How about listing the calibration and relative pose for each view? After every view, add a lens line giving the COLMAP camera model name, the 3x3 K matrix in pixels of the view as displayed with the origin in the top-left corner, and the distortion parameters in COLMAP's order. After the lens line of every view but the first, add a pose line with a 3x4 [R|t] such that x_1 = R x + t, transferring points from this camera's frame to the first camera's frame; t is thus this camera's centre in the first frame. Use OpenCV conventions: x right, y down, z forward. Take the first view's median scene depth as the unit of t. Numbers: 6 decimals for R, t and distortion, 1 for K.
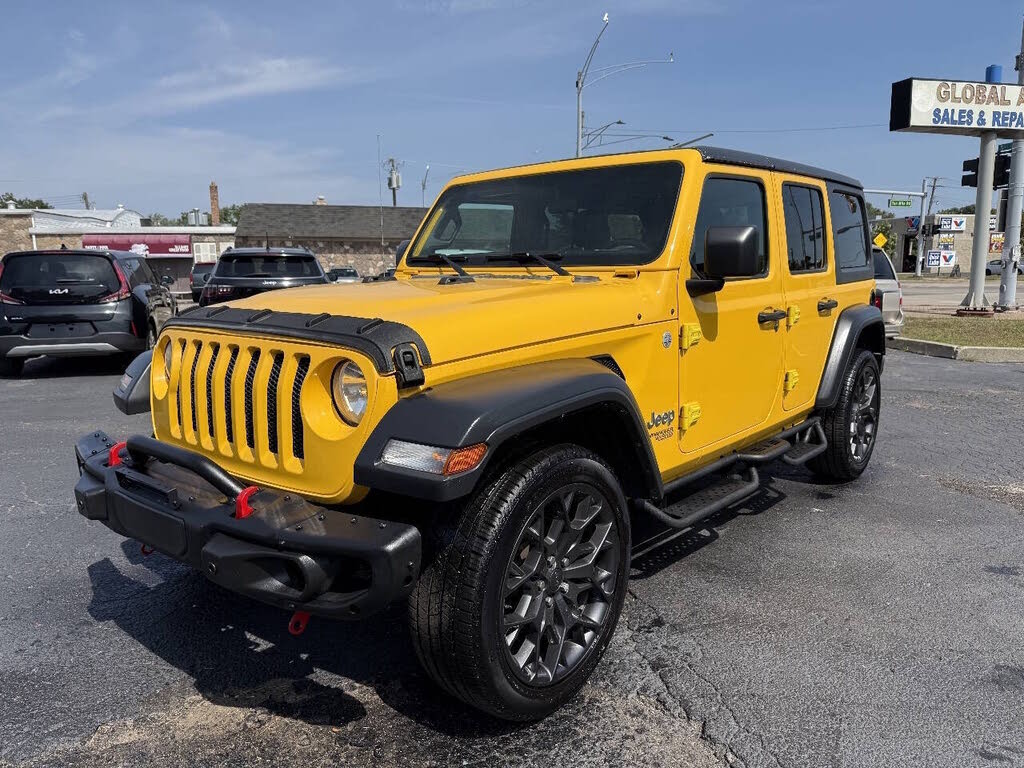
lens RADIAL K [[752.0, 0, 505.3], [0, 752.0, 380.5], [0, 0, 1]] dist [0.028801, -0.038509]
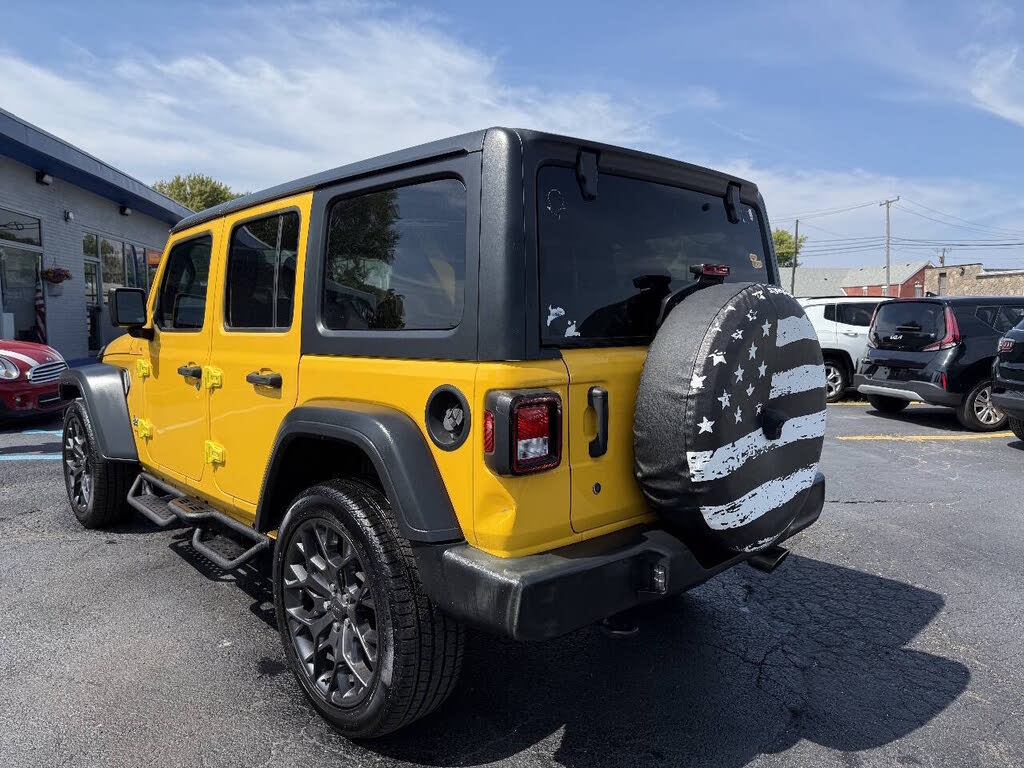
lens RADIAL K [[748.8, 0, 506.0], [0, 748.8, 383.7], [0, 0, 1]] dist [0.003719, -0.003225]
pose [[-0.140124, 0.096392, -0.985431, 1.349838], [-0.146686, 0.982247, 0.116939, -0.261327], [0.979208, 0.160935, -0.123497, 1.650988]]
